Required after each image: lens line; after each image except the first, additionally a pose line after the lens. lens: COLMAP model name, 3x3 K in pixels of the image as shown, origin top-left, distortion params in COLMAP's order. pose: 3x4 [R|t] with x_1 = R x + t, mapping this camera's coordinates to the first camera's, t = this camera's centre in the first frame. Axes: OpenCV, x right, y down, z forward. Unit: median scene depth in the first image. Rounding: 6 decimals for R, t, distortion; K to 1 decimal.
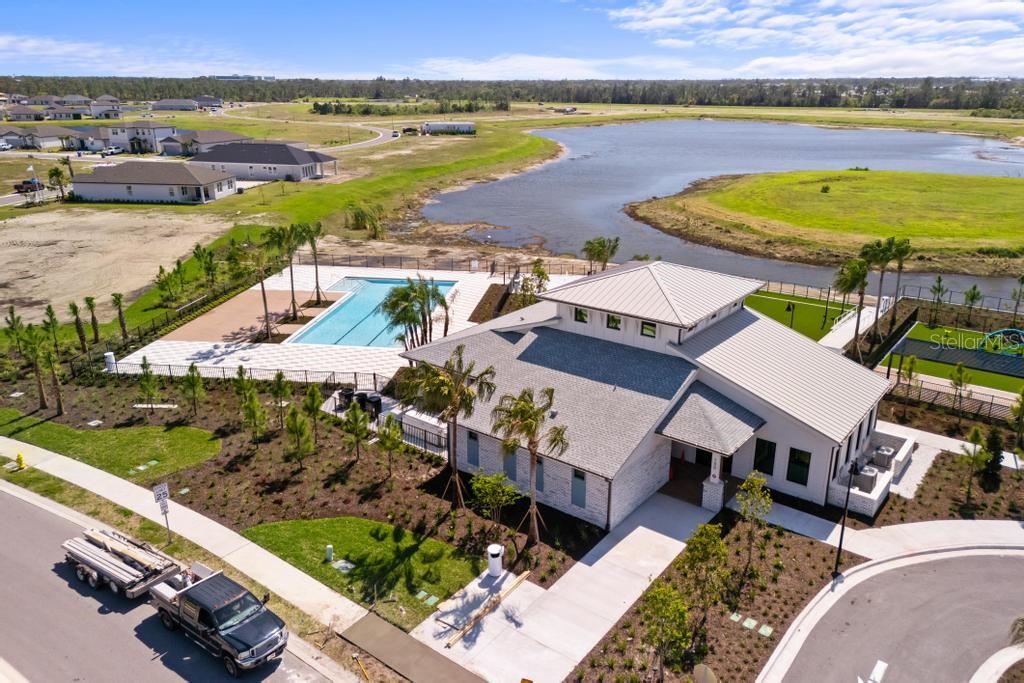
lens RADIAL K [[747.7, 0, 512.0], [0, 747.7, 341.5], [0, 0, 1]] dist [0.067674, -0.059048]
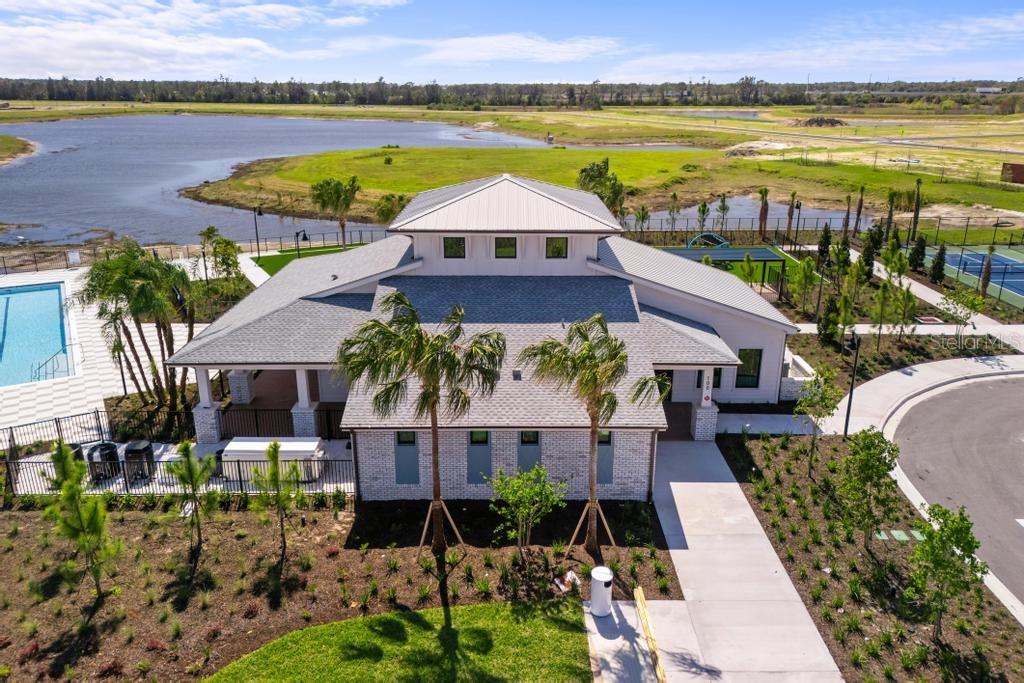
lens RADIAL K [[747.7, 0, 512.0], [0, 747.7, 341.5], [0, 0, 1]] dist [0.067674, -0.059048]
pose [[0.784455, -0.194913, 0.588760, -0.313991], [0.197978, 0.978362, 0.060111, 0.021323], [-0.587737, 0.069407, 0.806069, 0.383036]]
